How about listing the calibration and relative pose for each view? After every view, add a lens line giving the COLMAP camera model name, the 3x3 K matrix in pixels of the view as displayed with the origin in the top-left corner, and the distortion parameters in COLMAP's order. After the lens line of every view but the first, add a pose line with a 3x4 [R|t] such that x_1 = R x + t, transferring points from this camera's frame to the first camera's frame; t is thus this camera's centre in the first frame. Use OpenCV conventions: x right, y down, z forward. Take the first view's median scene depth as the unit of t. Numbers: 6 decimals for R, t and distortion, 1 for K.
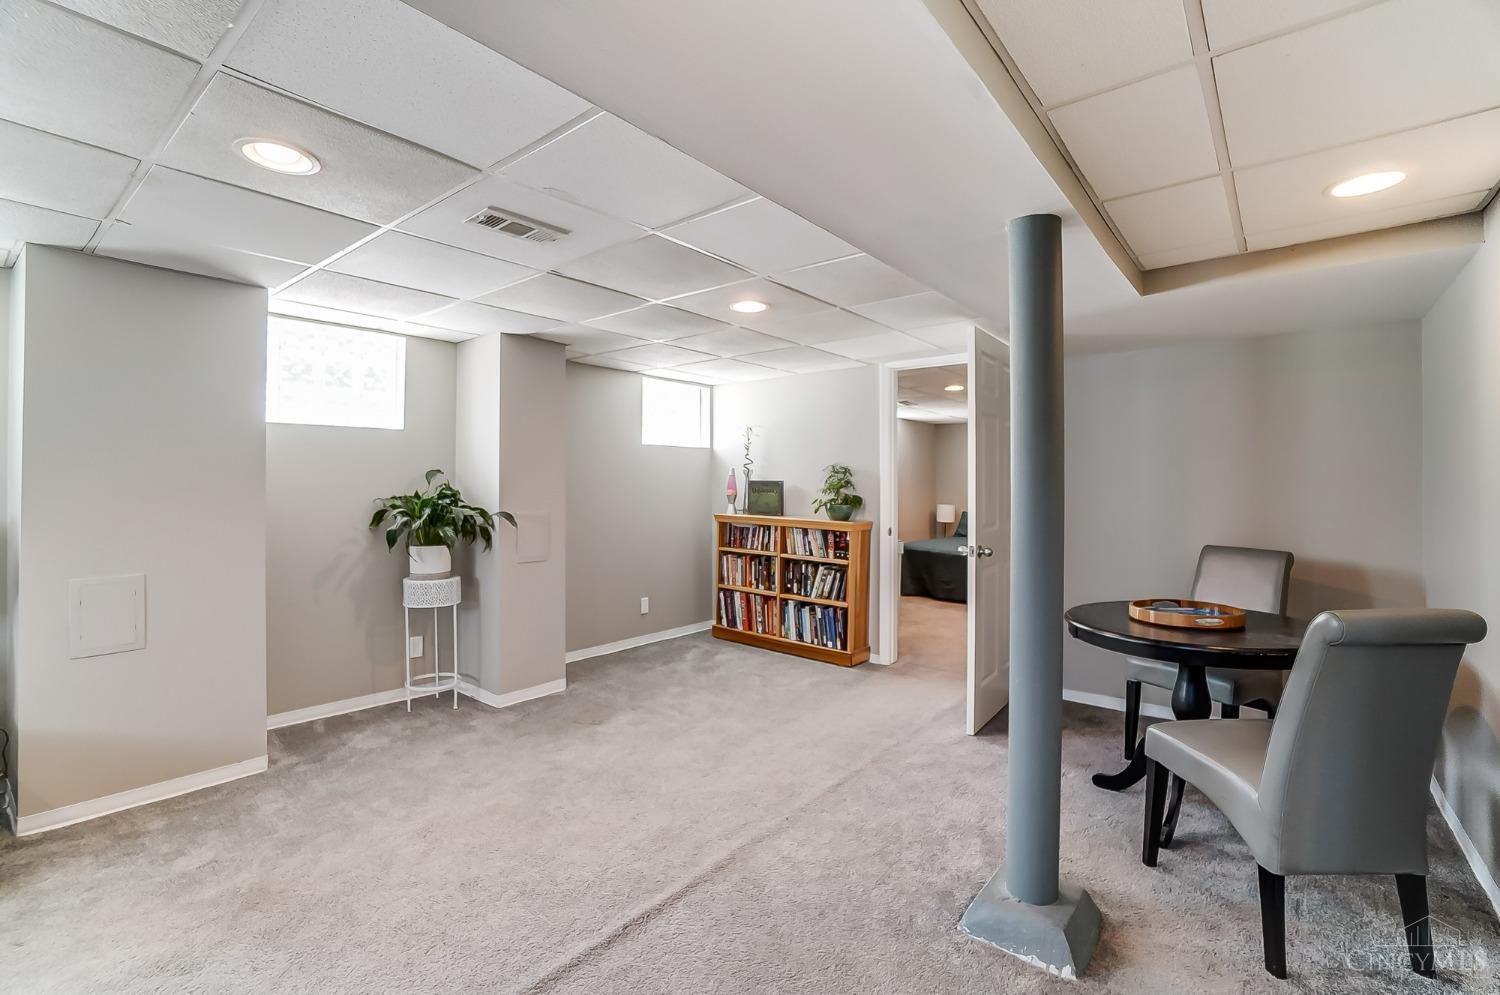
lens RADIAL K [[665.5, 0, 744.4], [0, 665.5, 483.8], [0, 0, 1]] dist [-0.017043, 0.000450]
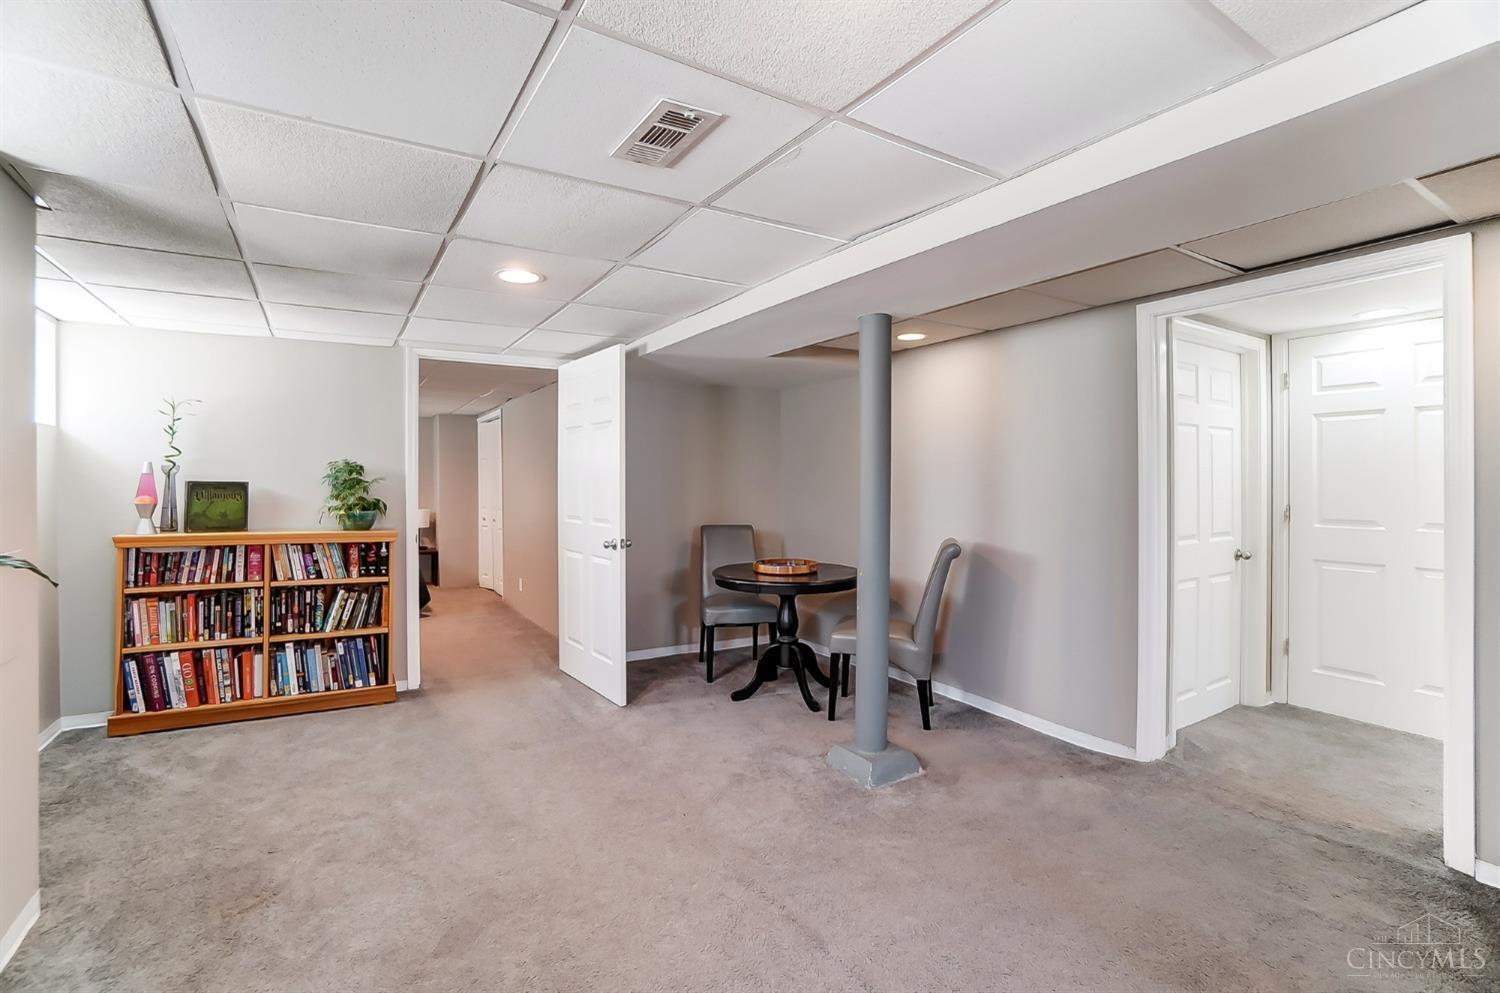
lens RADIAL K [[665.5, 0, 675.5], [0, 665.5, 484.6], [0, 0, 1]] dist [-0.017043, 0.000450]
pose [[0.393190, -0.006280, 0.919436, -0.437722], [0.008189, 0.999961, 0.003328, 0.000143], [-0.919421, 0.006221, 0.393226, 0.313372]]
